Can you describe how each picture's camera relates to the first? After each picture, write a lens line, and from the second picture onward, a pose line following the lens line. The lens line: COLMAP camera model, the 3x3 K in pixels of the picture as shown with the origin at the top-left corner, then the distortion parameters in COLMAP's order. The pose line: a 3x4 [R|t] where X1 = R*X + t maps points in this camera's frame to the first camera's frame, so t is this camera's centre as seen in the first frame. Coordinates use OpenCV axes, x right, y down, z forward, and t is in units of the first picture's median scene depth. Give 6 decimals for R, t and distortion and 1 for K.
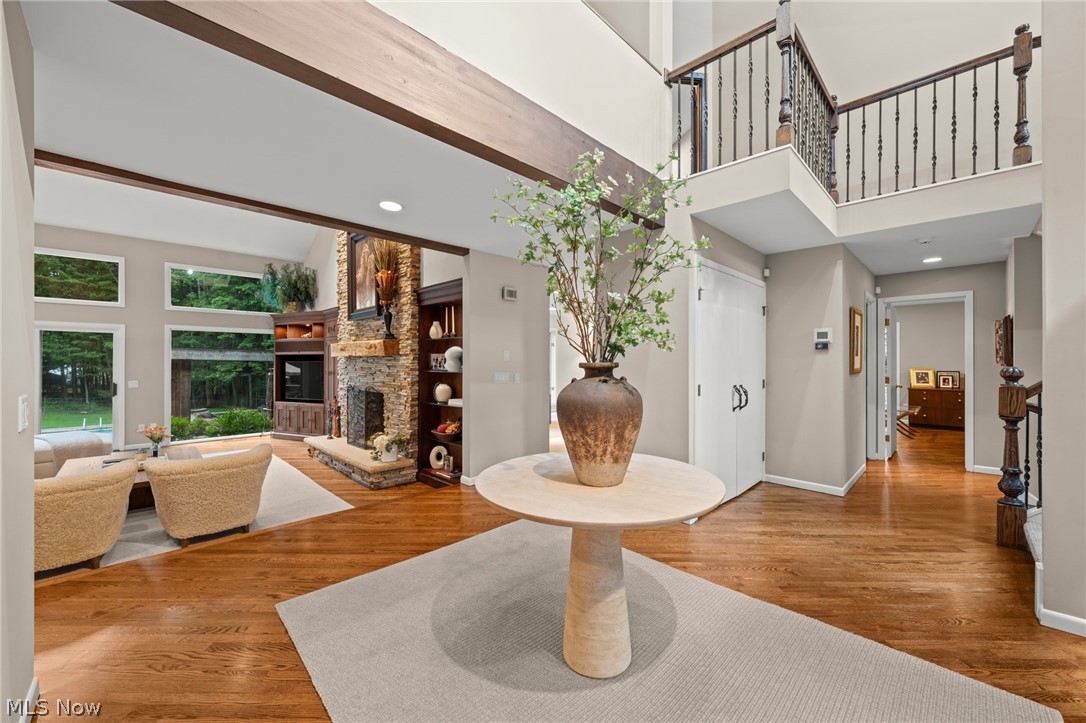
lens RADIAL K [[417.0, 0, 543.0], [0, 417.0, 361.5], [0, 0, 1]] dist [0.000016, -0.000015]
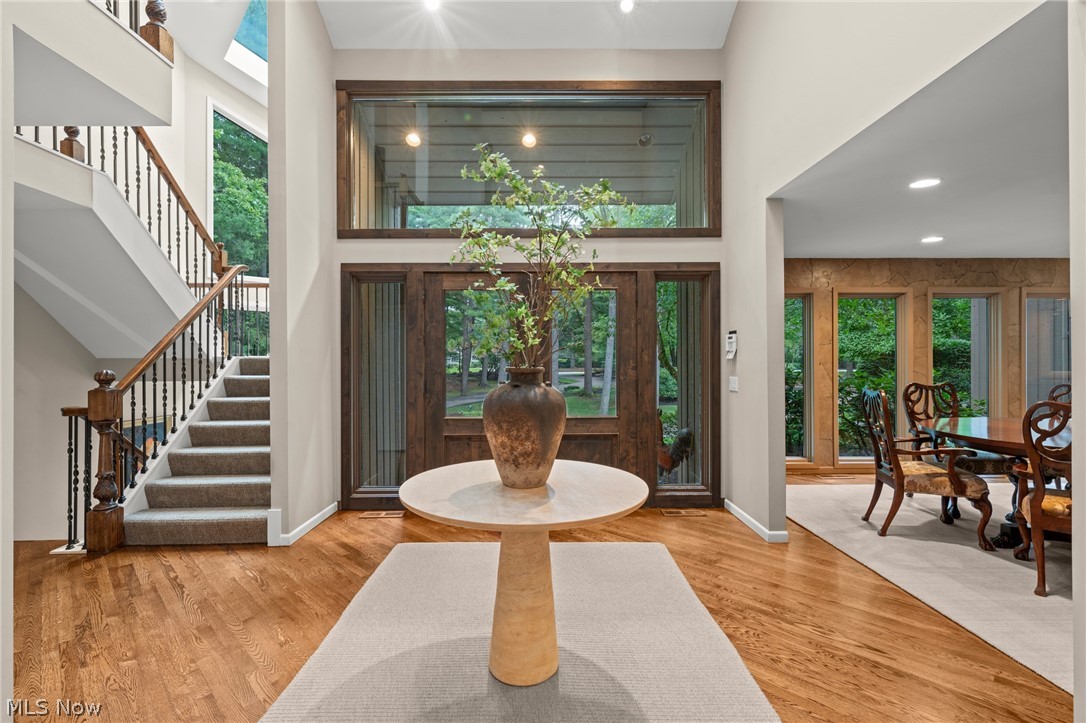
lens RADIAL K [[499.3, 0, 543.0], [0, 499.3, 361.5], [0, 0, 1]] dist [0.000249, 0.000043]
pose [[-0.718181, -0.003637, 0.695847, -0.489218], [0.001170, 0.999979, 0.006434, -0.015809], [-0.695856, 0.005435, -0.718161, 1.223785]]
